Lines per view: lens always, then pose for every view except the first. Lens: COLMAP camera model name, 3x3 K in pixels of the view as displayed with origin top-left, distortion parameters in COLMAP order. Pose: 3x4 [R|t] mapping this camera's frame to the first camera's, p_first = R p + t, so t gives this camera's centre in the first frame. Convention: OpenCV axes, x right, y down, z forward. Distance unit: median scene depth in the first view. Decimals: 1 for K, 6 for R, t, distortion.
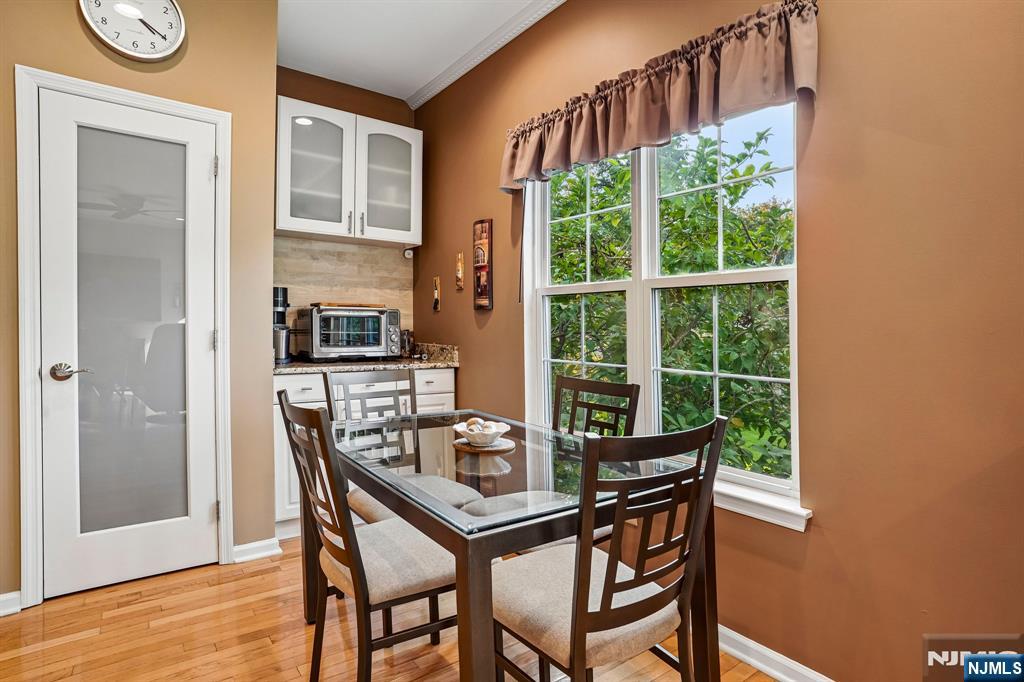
lens RADIAL K [[538.9, 0, 512.0], [0, 538.9, 326.5], [0, 0, 1]] dist [-0.000597, 0.000428]
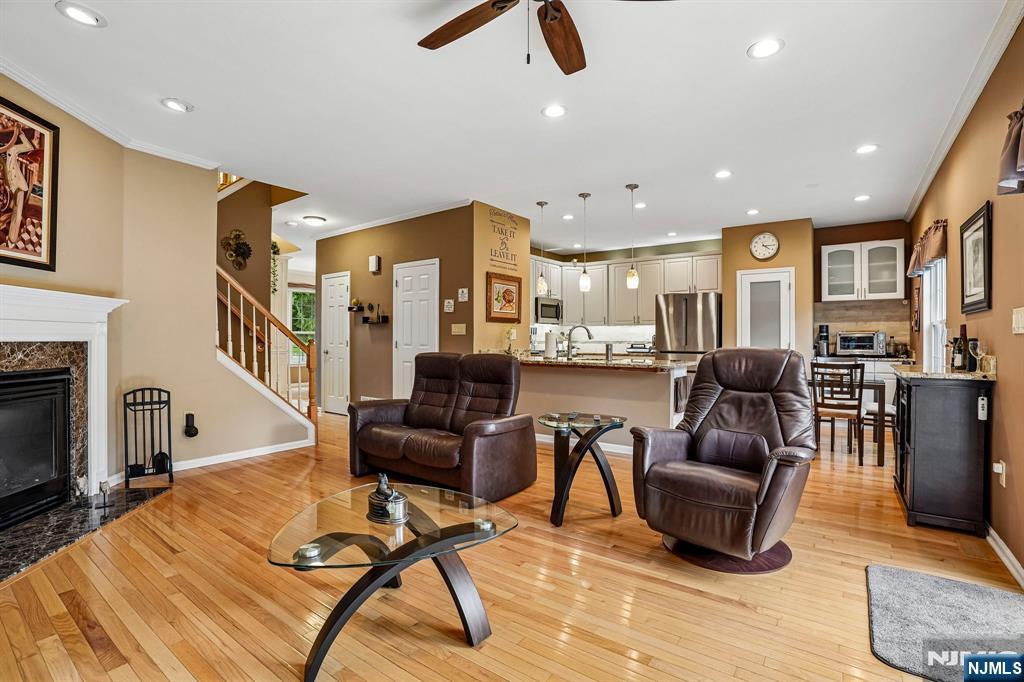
lens RADIAL K [[472.2, 0, 514.6], [0, 472.2, 337.8], [0, 0, 1]] dist [-0.050509, 0.000296]
pose [[0.315032, -0.009054, -0.949038, 1.012513], [0.001361, 0.999958, -0.009088, 0.001740], [0.949080, 0.001571, 0.315031, -0.896794]]
